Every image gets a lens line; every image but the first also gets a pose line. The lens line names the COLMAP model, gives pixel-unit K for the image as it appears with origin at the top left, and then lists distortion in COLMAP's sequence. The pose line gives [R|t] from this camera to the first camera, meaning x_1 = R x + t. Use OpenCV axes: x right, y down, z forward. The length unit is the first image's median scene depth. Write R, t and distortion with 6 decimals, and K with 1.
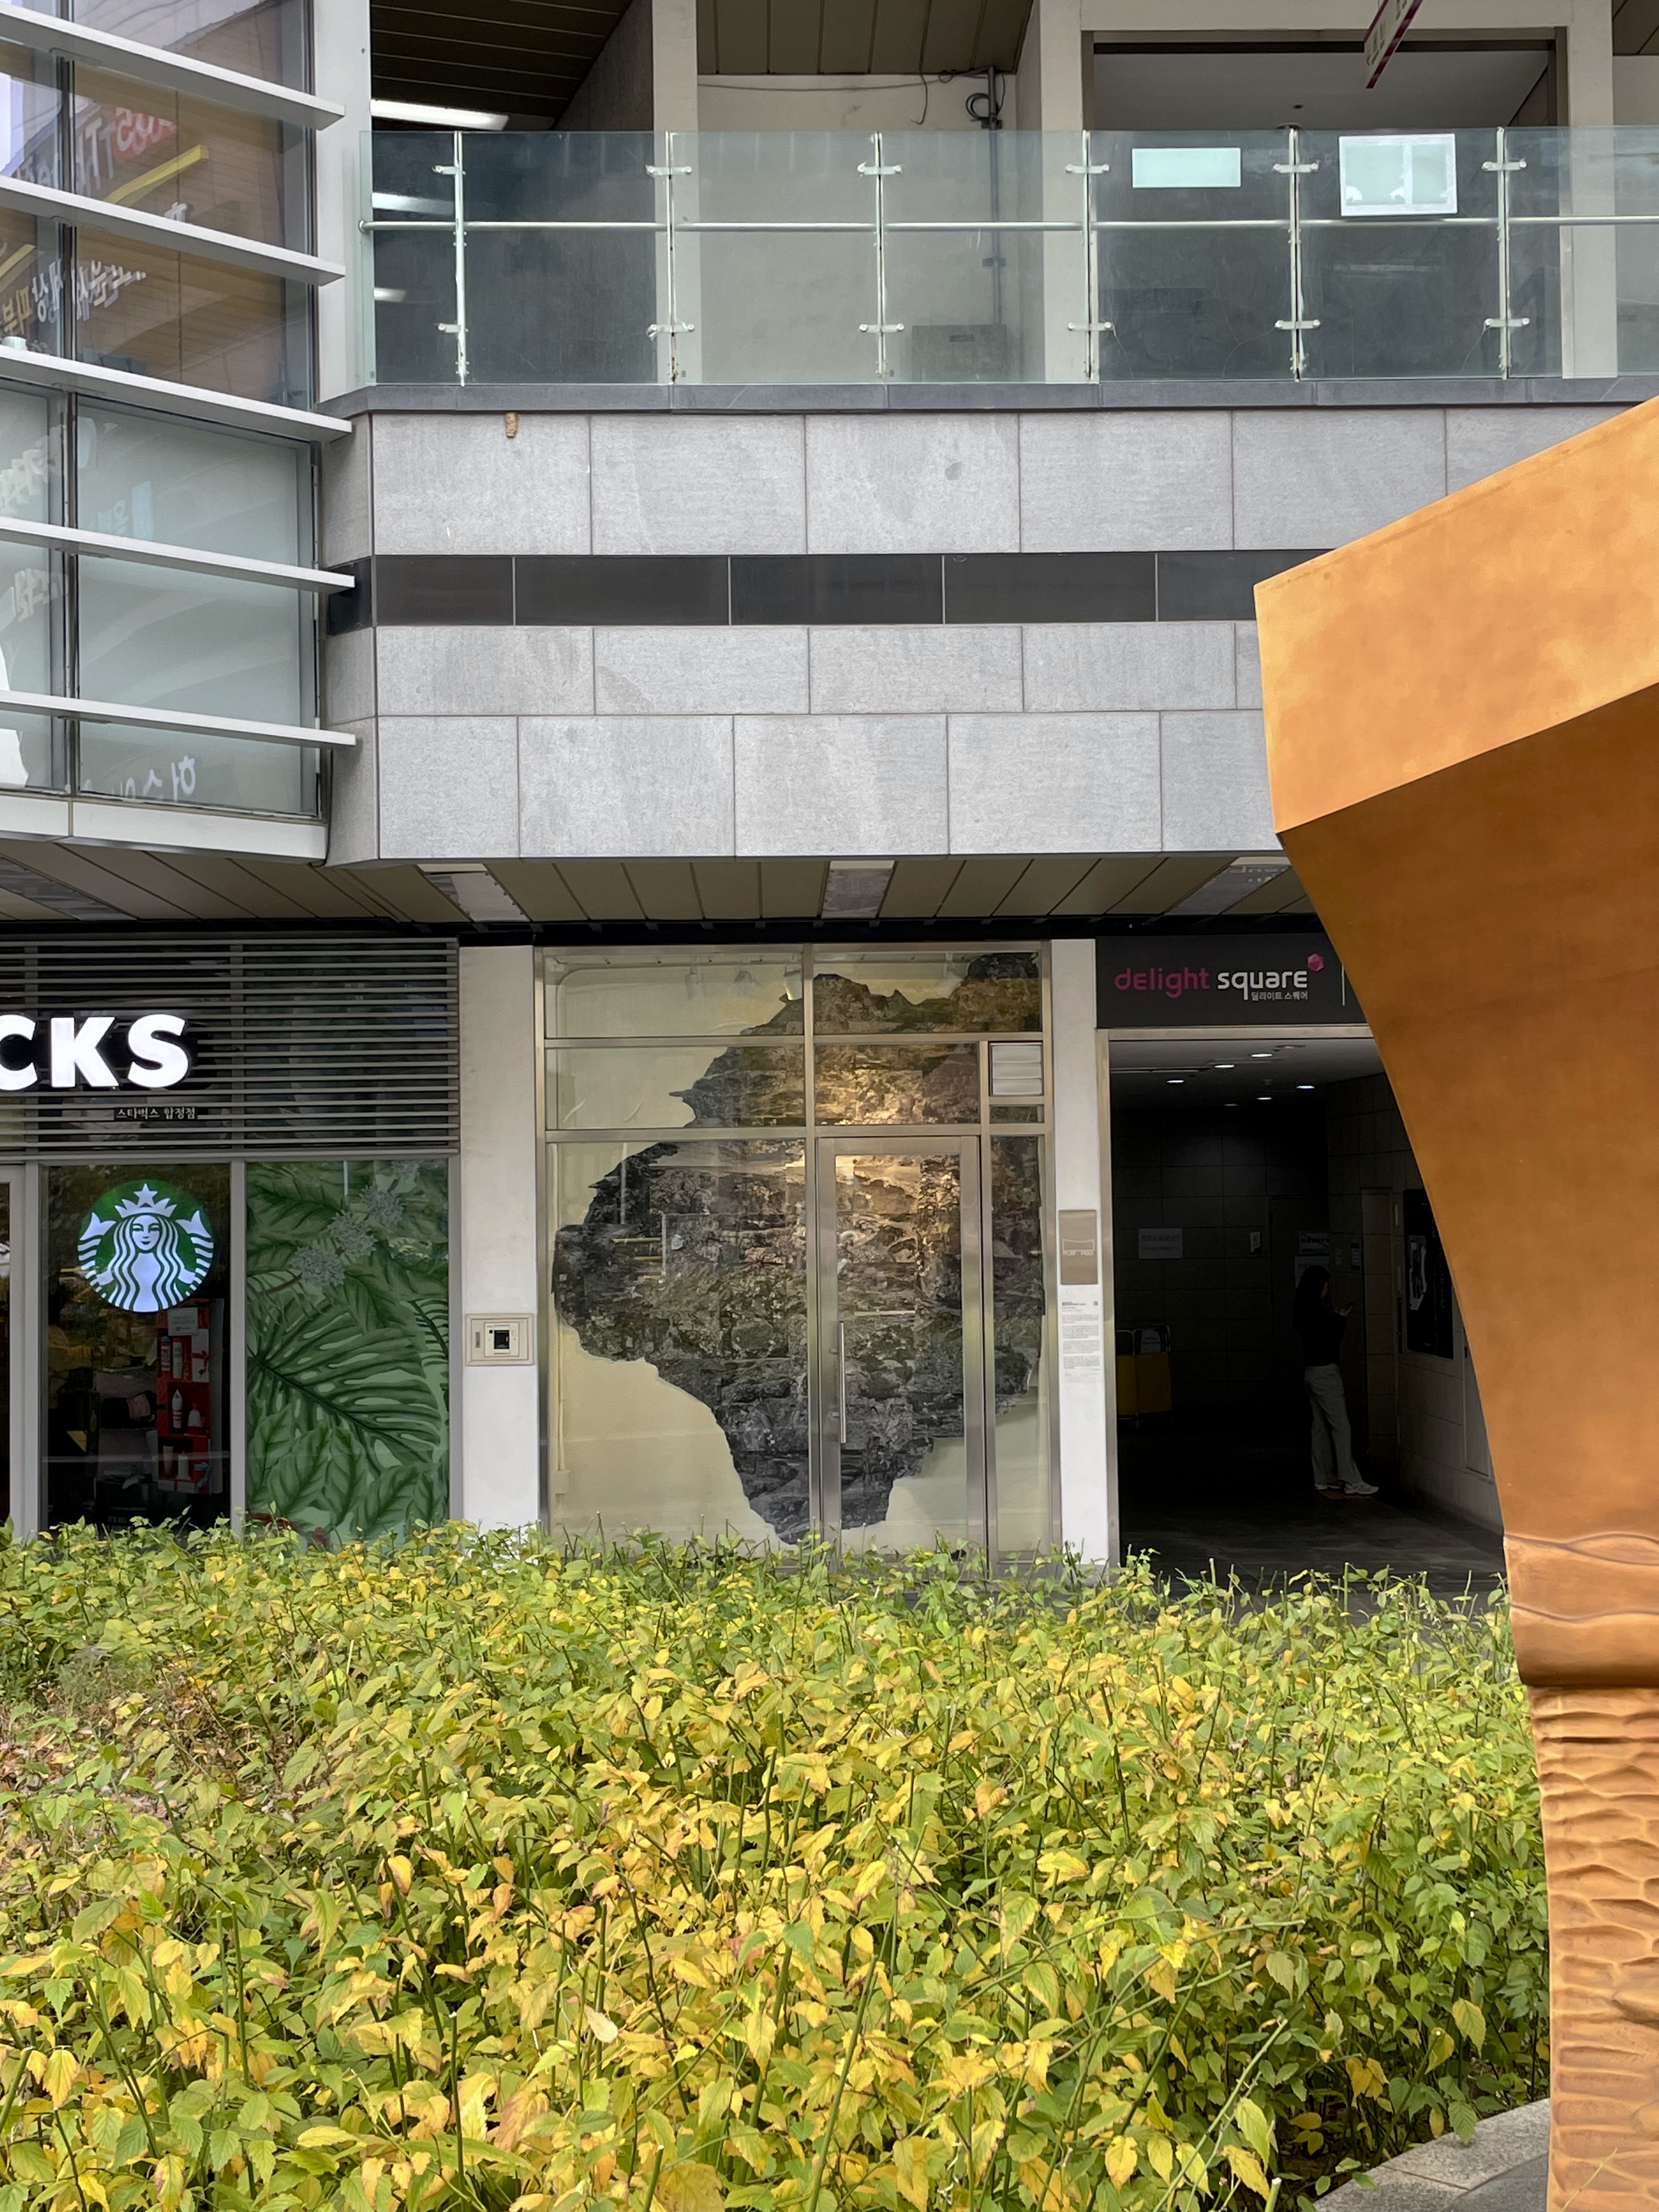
lens RADIAL K [[2643.8, 0, 834.3], [0, 2643.8, 1107.7], [0, 0, 1]] dist [-0.000449, 0.000000]
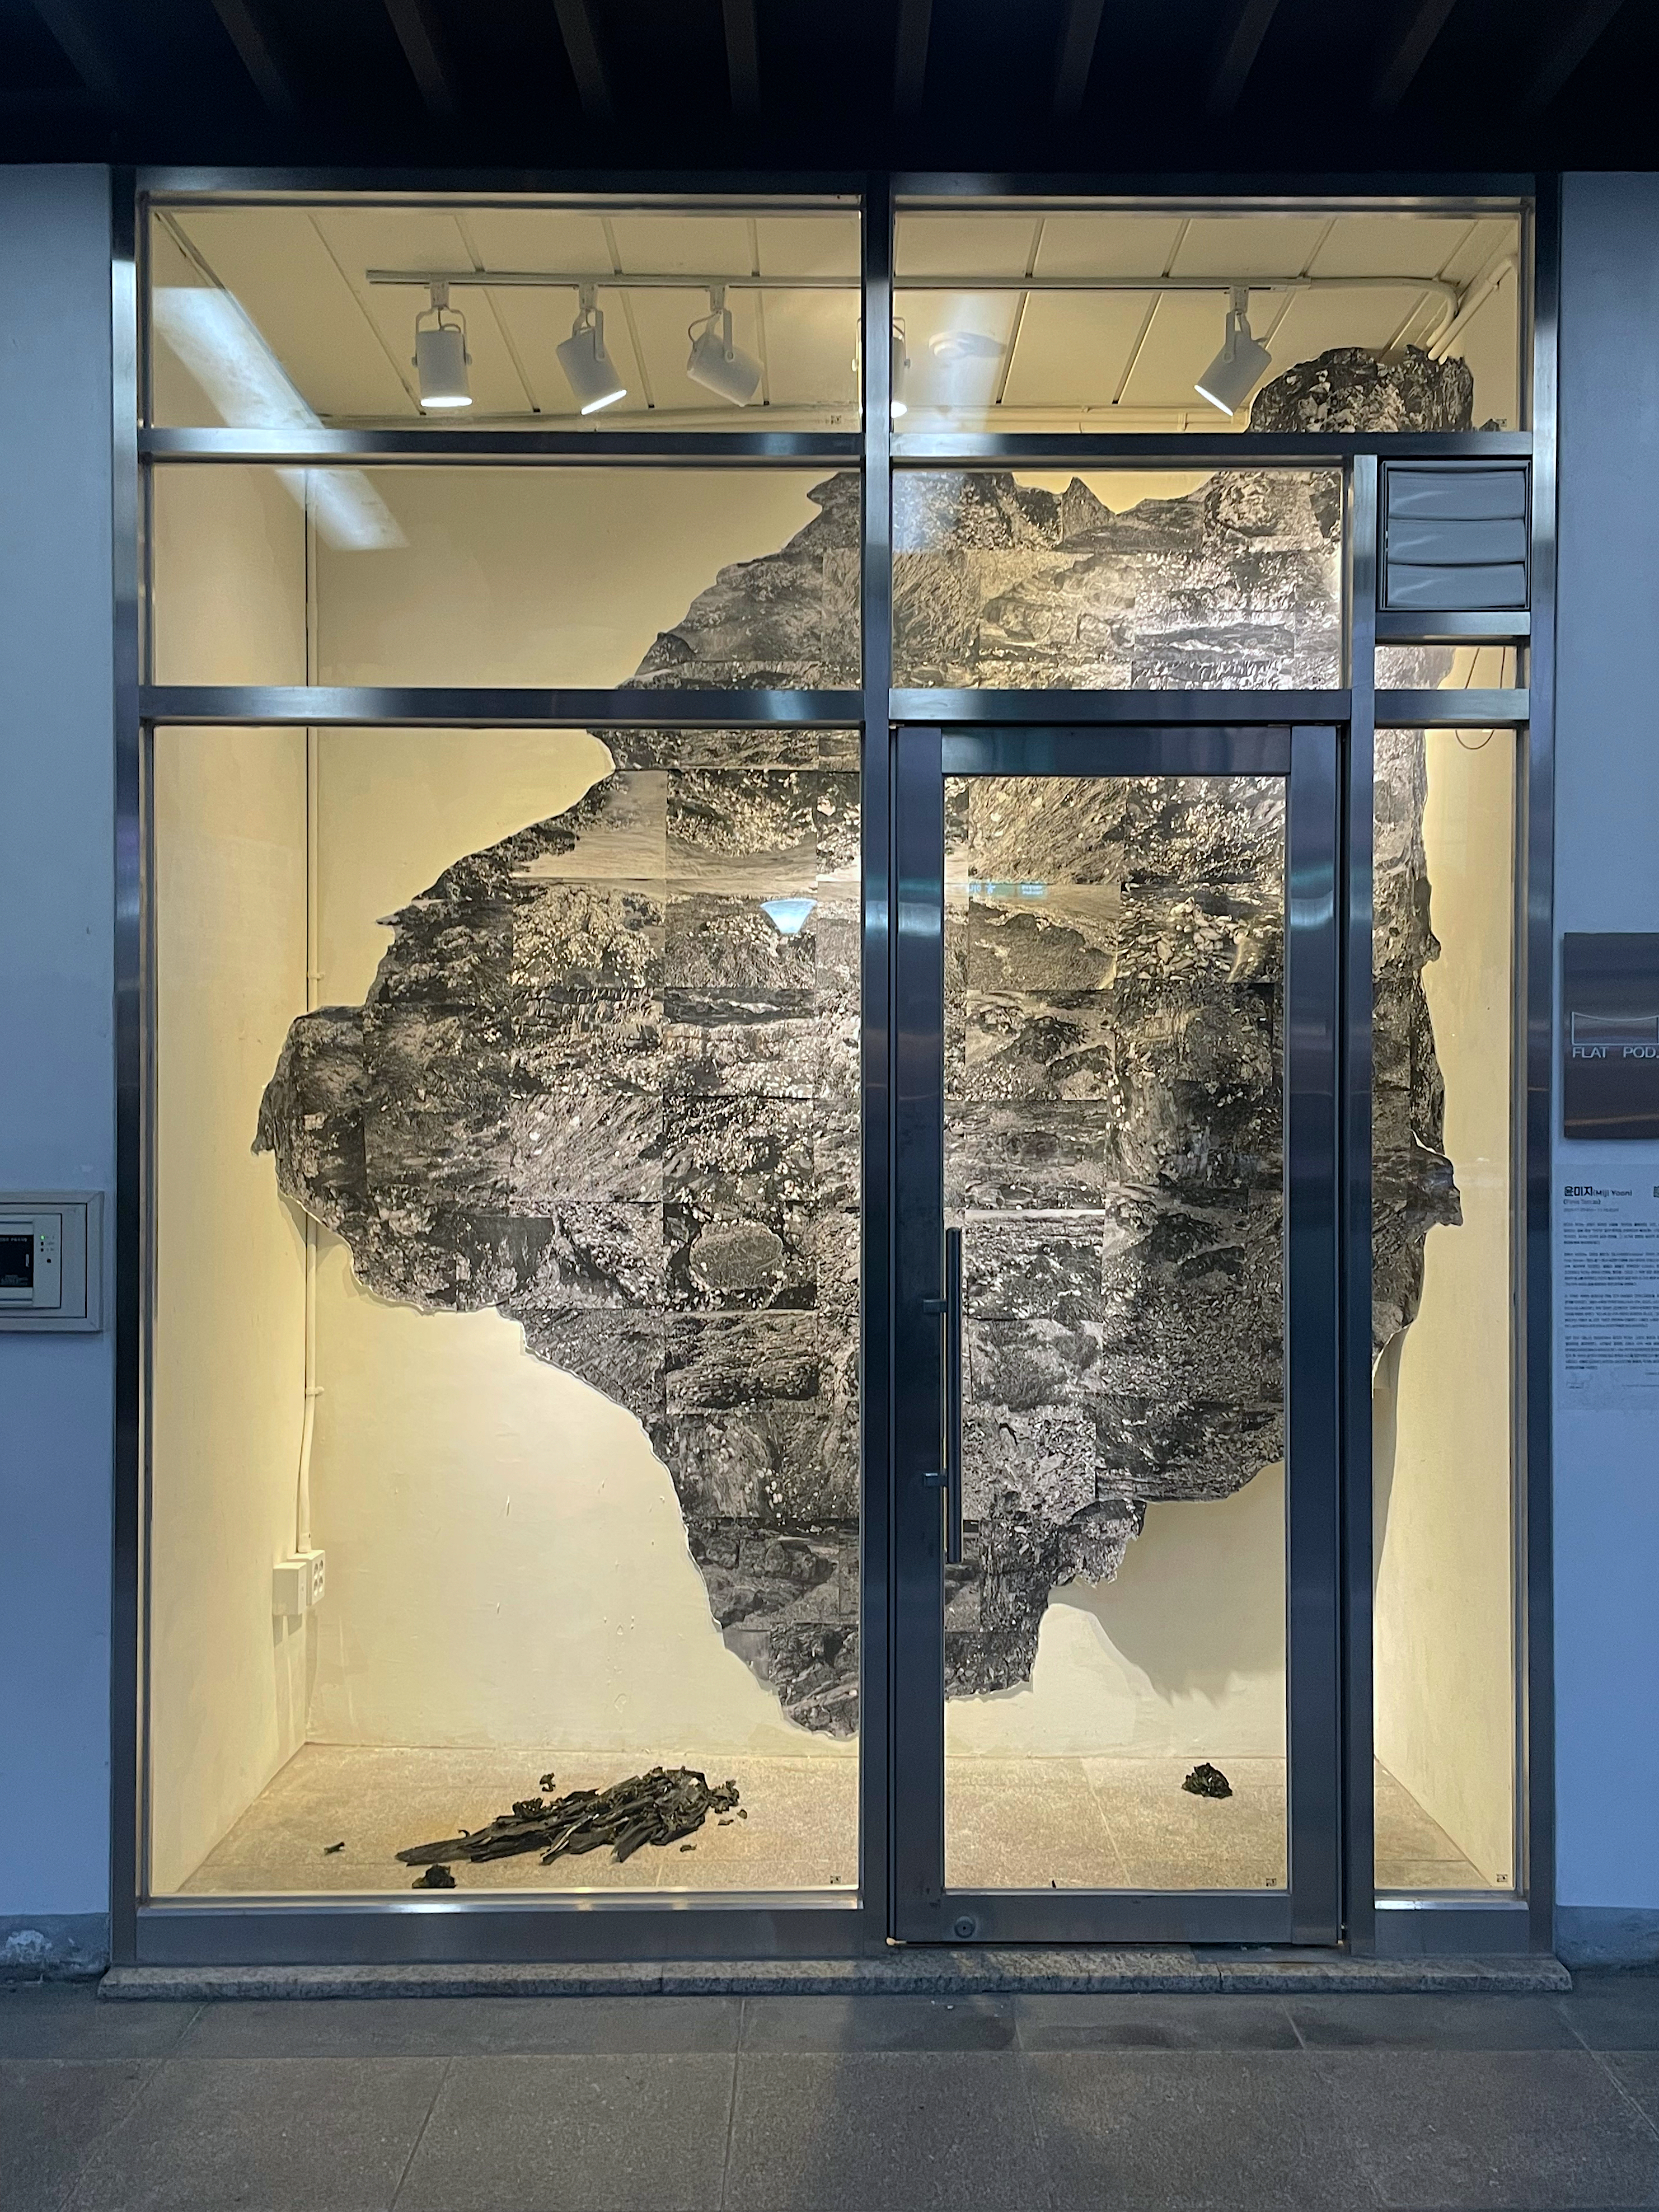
lens RADIAL K [[1920.9, 0, 819.7], [0, 1920.9, 1112.5], [0, 0, 1]] dist [0.009407, -0.003099]
pose [[0.999854, 0.016594, -0.004083, -0.015961], [-0.016516, 0.999695, 0.018374, 0.055183], [0.004386, -0.018304, 0.999823, 0.675834]]
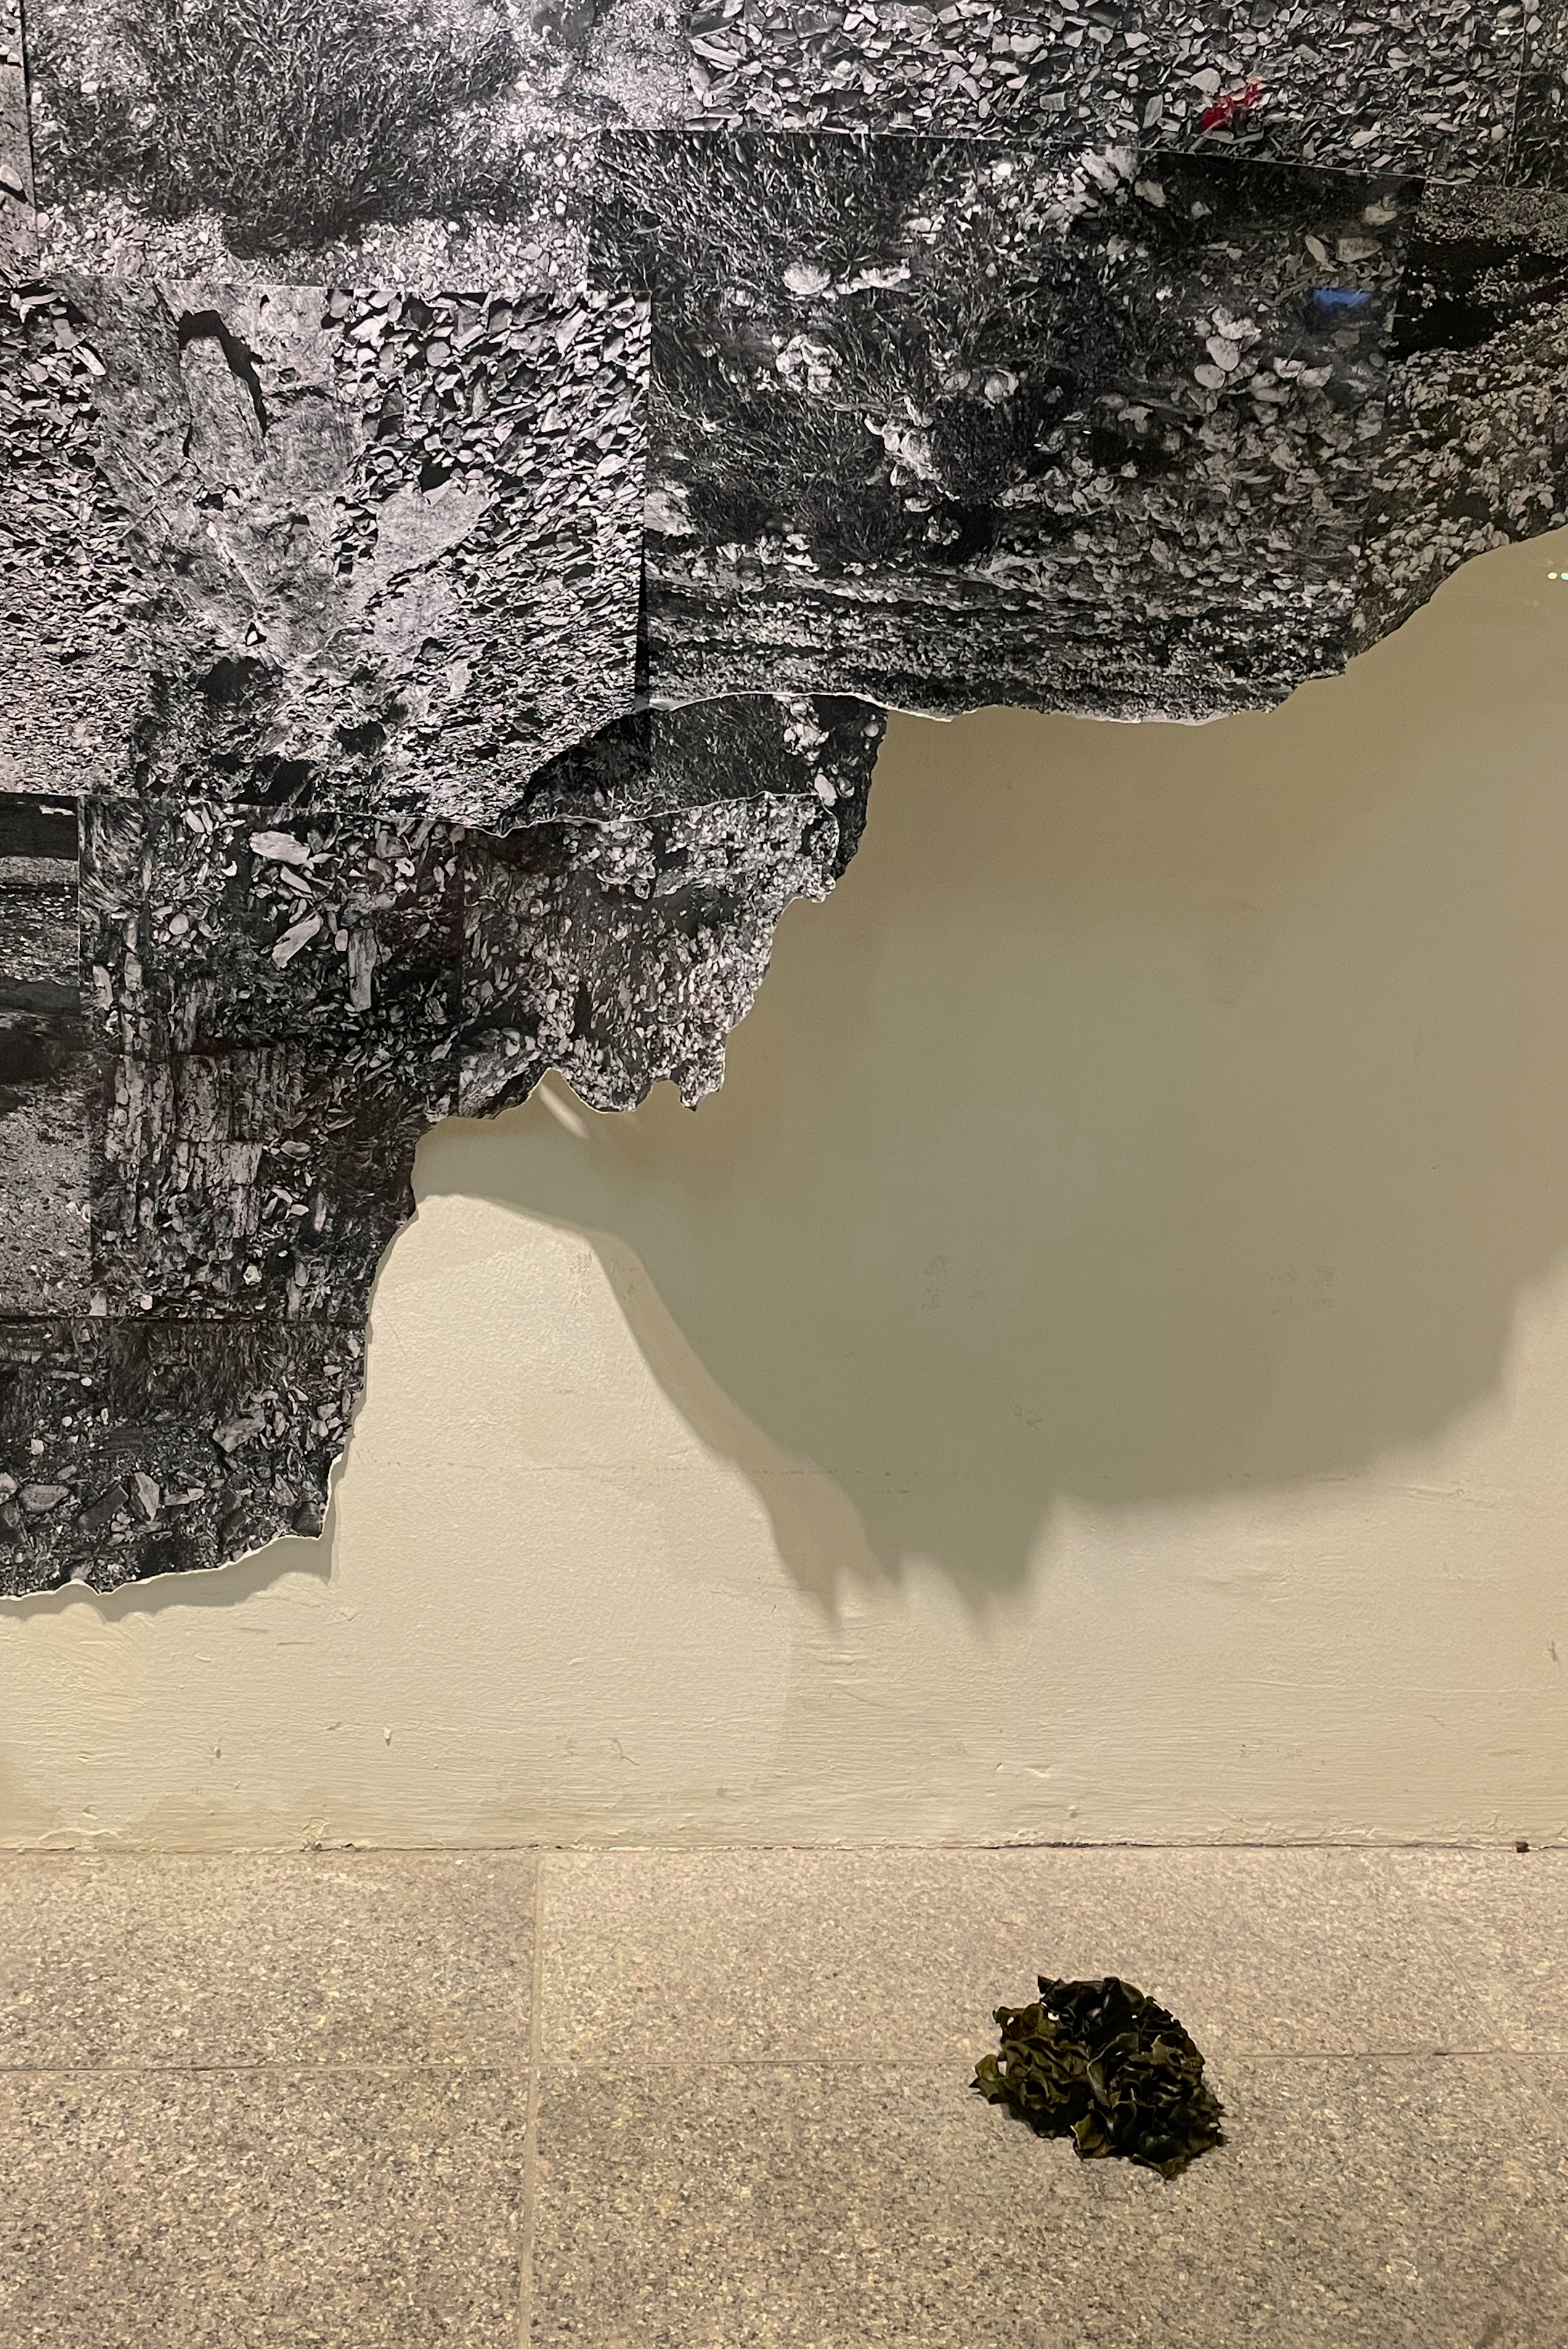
lens RADIAL K [[2287.1, 0, 782.6], [0, 2287.1, 1173.7], [0, 0, 1]] dist [0.074280, 0.000000]
pose [[0.994483, 0.034473, 0.099069, 0.027154], [-0.059123, 0.964355, 0.257924, 0.119396], [-0.086647, -0.262358, 0.961073, 0.914275]]
